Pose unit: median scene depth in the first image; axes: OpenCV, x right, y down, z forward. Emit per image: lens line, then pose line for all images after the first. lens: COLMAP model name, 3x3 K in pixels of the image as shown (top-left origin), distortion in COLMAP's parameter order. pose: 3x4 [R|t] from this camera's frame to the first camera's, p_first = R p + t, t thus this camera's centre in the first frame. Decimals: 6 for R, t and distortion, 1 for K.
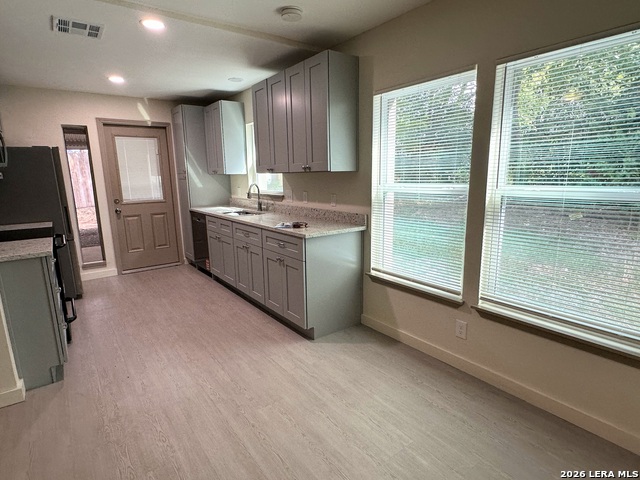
lens RADIAL K [[354.1, 0, 320.0], [0, 354.1, 240.0], [0, 0, 1]] dist [0.001196, 0.000427]
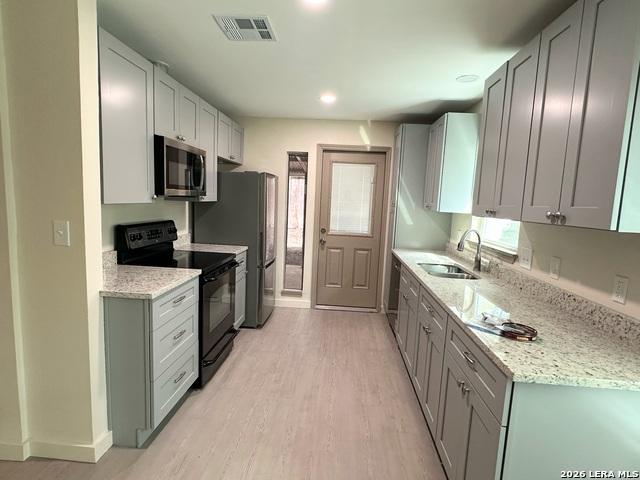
lens RADIAL K [[354.1, 0, 320.0], [0, 354.1, 240.0], [0, 0, 1]] dist [0.001196, 0.000427]
pose [[0.762213, 0.129688, -0.634202, 0.017901], [-0.181745, 0.983192, -0.017377, -0.070754], [0.621289, 0.128508, 0.772972, 0.288091]]
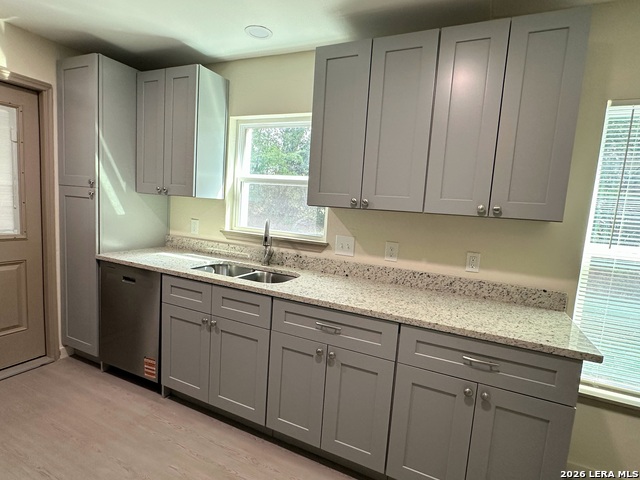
lens RADIAL K [[332.5, 0, 320.0], [0, 332.5, 240.0], [0, 0, 1]] dist [-0.003017, -0.000450]
pose [[0.874737, 0.030399, 0.483644, -0.343203], [0.004361, 0.997496, -0.070585, -0.081223], [-0.484579, 0.063853, 0.872414, 0.454188]]
